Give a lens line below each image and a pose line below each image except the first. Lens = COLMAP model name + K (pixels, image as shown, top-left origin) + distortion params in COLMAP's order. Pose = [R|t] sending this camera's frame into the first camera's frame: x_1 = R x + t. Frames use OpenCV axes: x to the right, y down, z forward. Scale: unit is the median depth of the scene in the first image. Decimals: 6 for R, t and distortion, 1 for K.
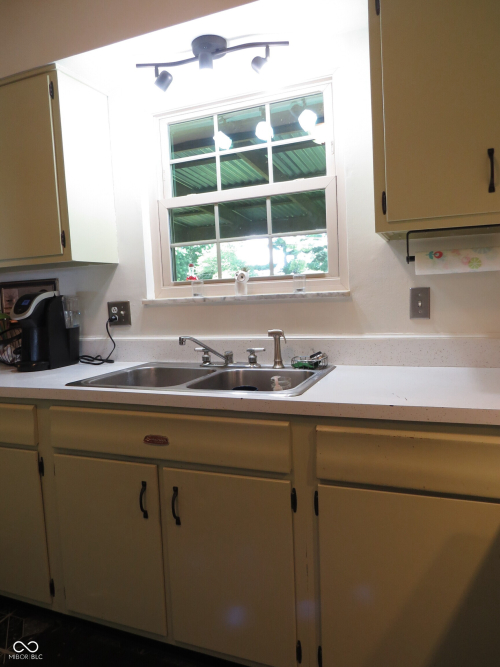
lens RADIAL K [[489.1, 0, 250.0], [0, 489.1, 333.5], [0, 0, 1]] dist [-0.008850, -0.005206]
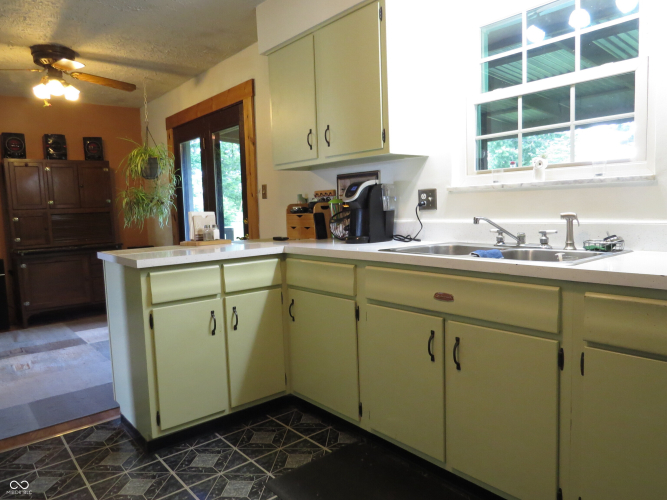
lens RADIAL K [[489.1, 0, 333.5], [0, 489.1, 250.0], [0, 0, 1]] dist [-0.008850, -0.005206]
pose [[0.883896, 0.057165, -0.464176, 0.088902], [-0.045247, 0.998298, 0.036784, 0.051485], [0.465489, -0.011510, 0.884979, -0.143152]]
